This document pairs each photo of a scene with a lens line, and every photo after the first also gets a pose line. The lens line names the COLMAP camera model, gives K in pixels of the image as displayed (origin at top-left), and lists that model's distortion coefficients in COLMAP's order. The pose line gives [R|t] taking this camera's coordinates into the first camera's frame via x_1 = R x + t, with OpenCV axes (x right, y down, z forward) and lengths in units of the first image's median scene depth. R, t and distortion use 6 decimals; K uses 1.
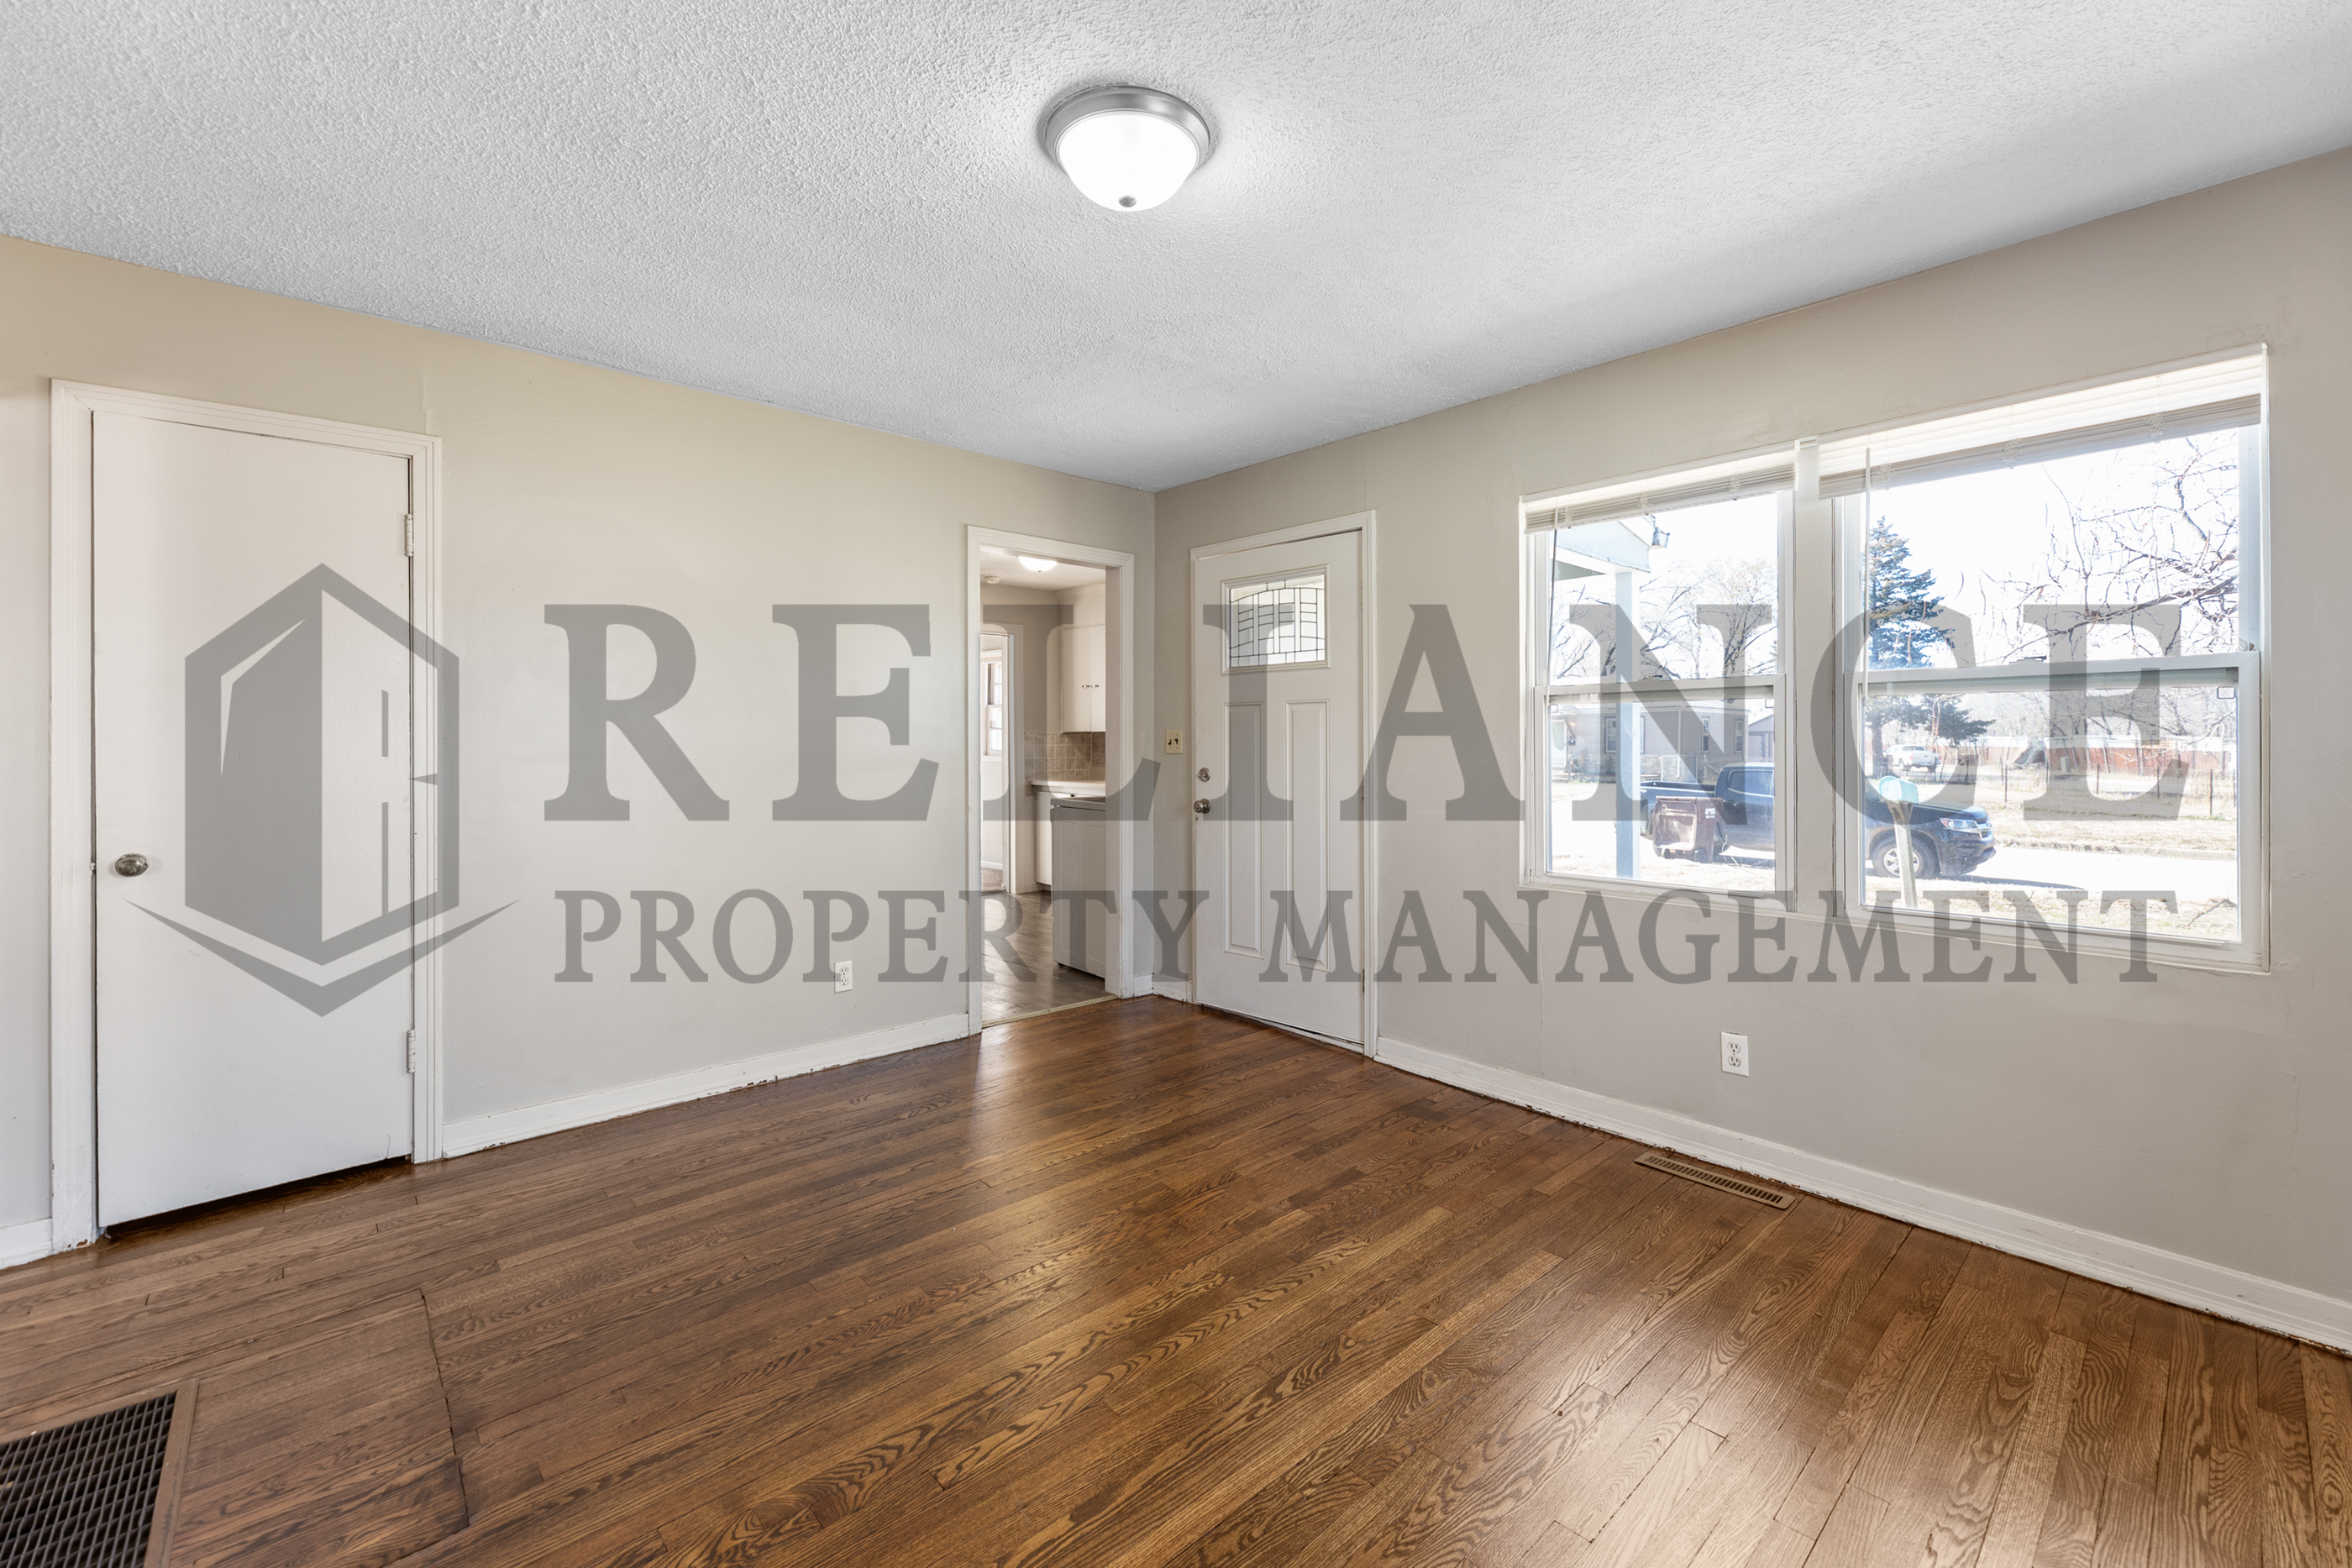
lens RADIAL K [[971.1, 0, 1167.9], [0, 971.1, 738.0], [0, 0, 1]] dist [0.000415, -0.000024]
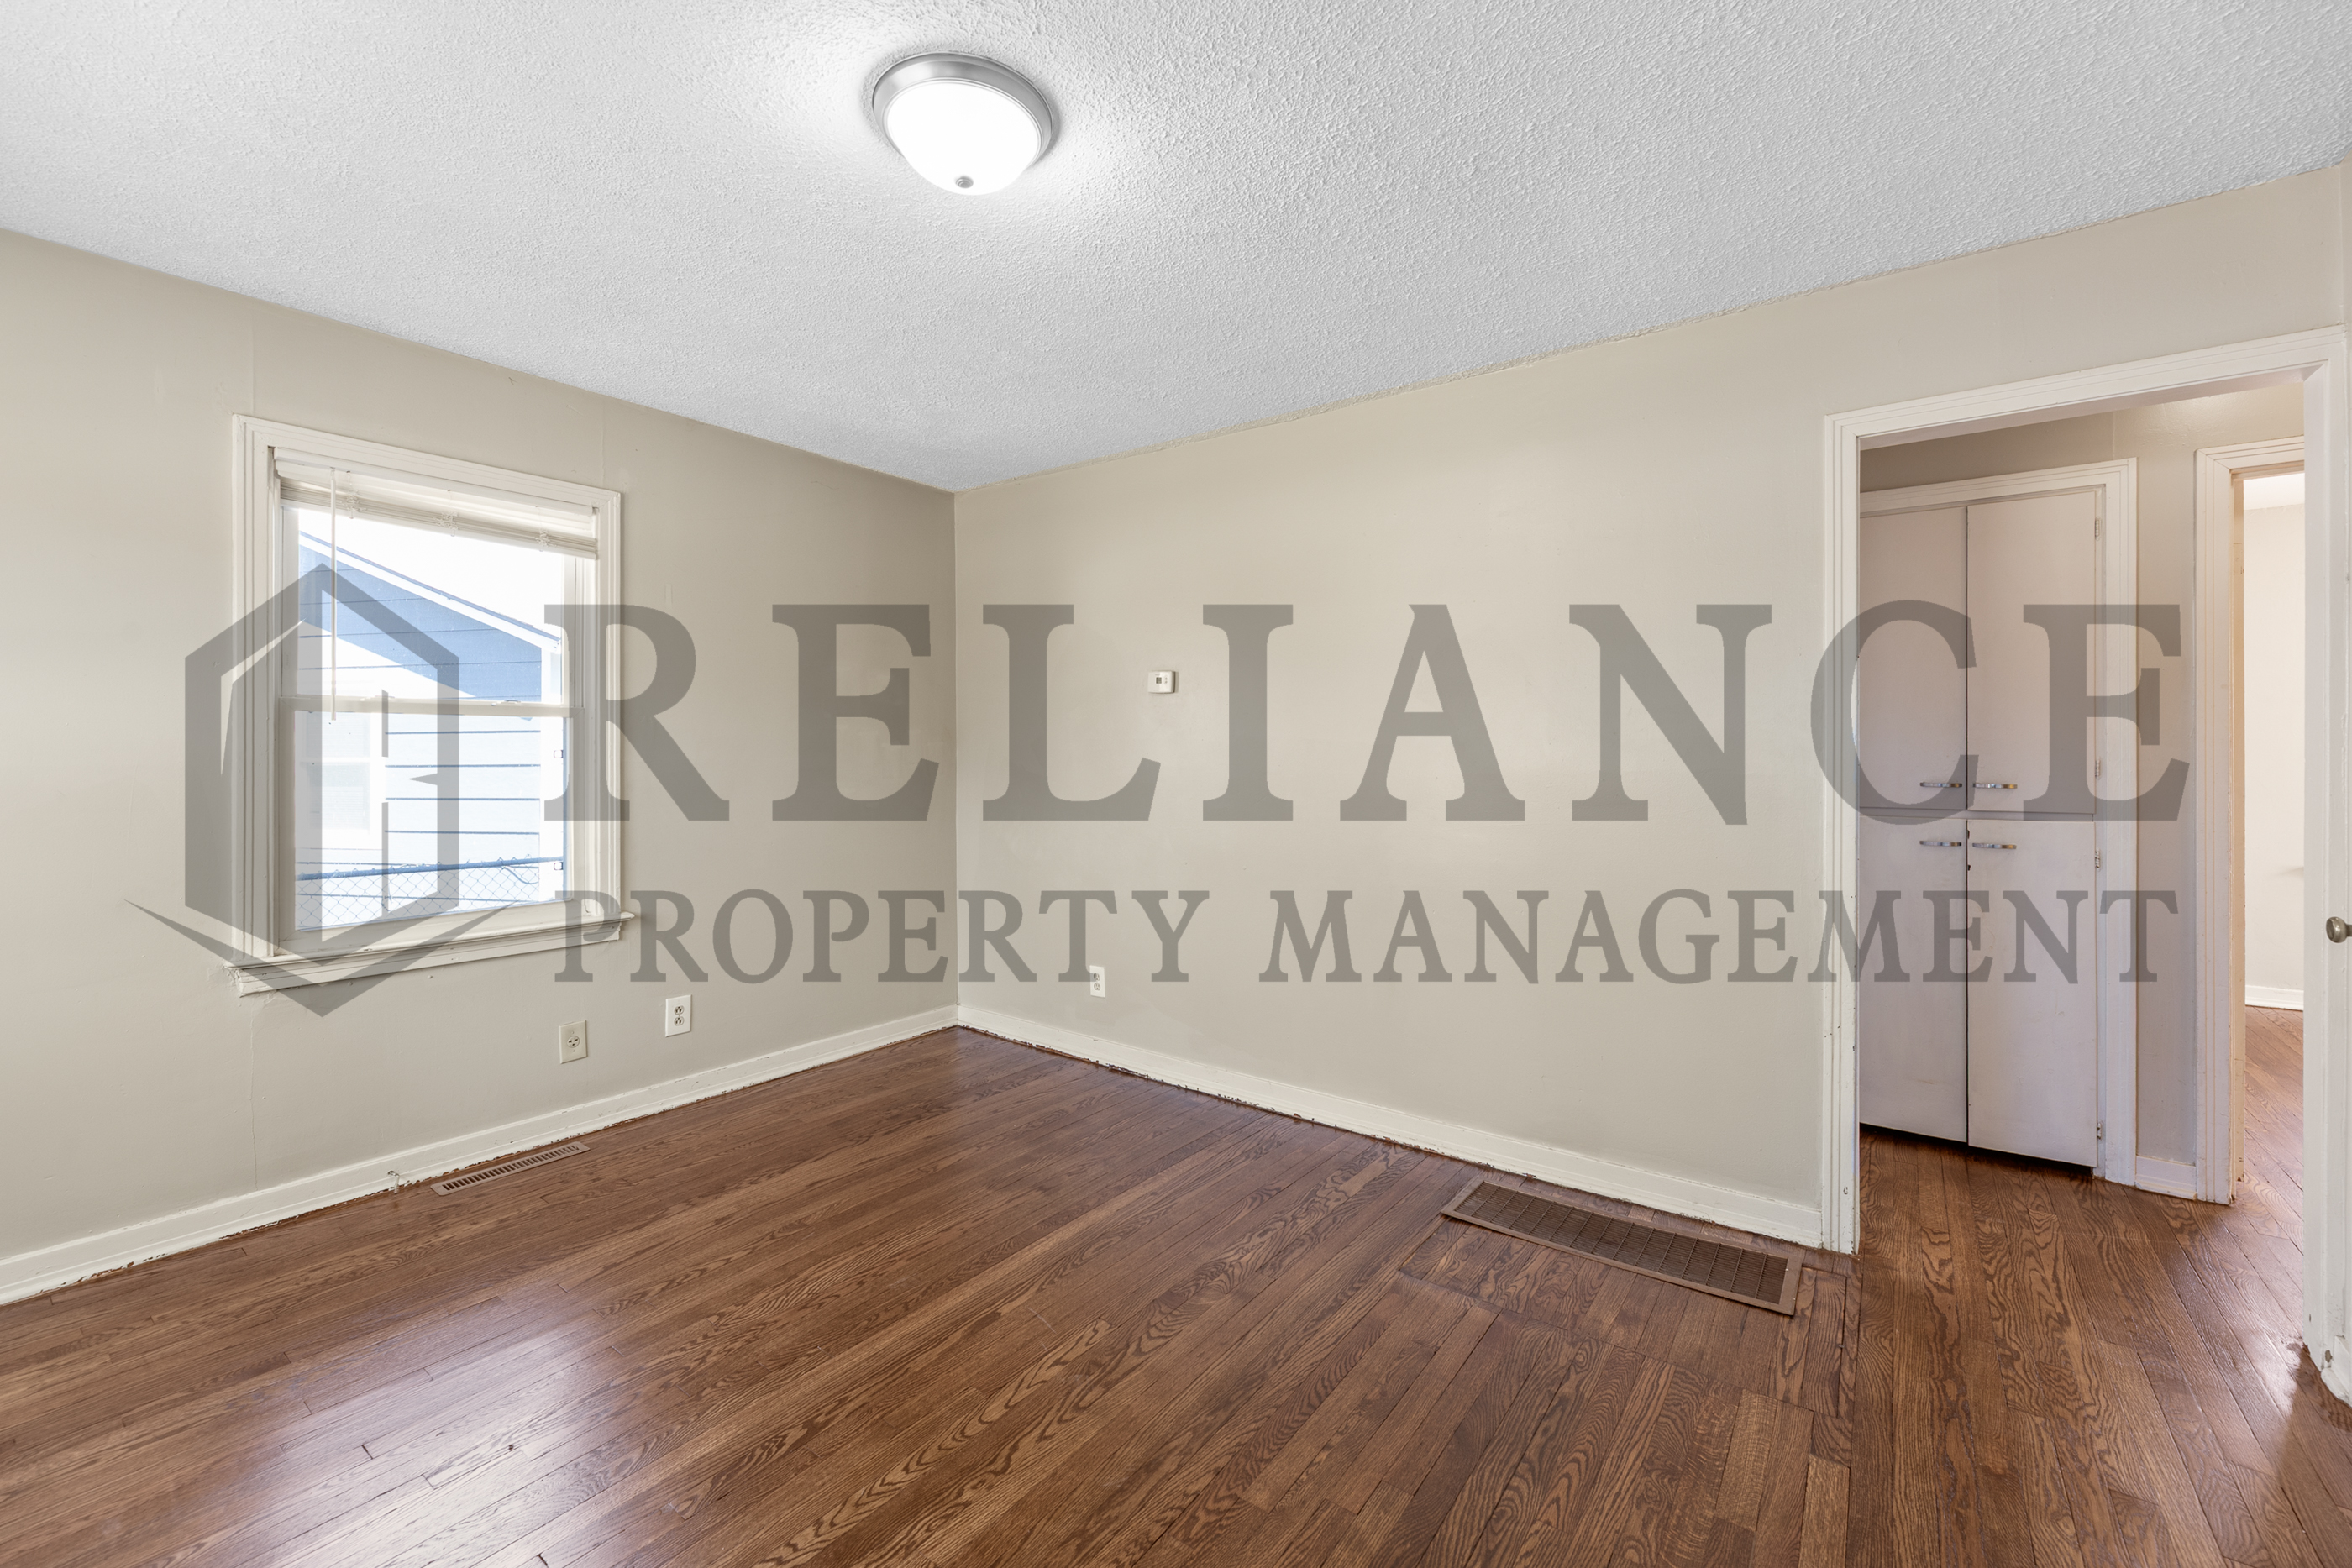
lens RADIAL K [[971.1, 0, 1167.9], [0, 971.1, 738.0], [0, 0, 1]] dist [0.000415, -0.000024]
pose [[-0.980500, 0.000287, -0.196519, -0.052977], [0.001763, 0.999972, -0.007338, -0.013685], [0.196511, -0.007541, -0.980473, 2.058084]]
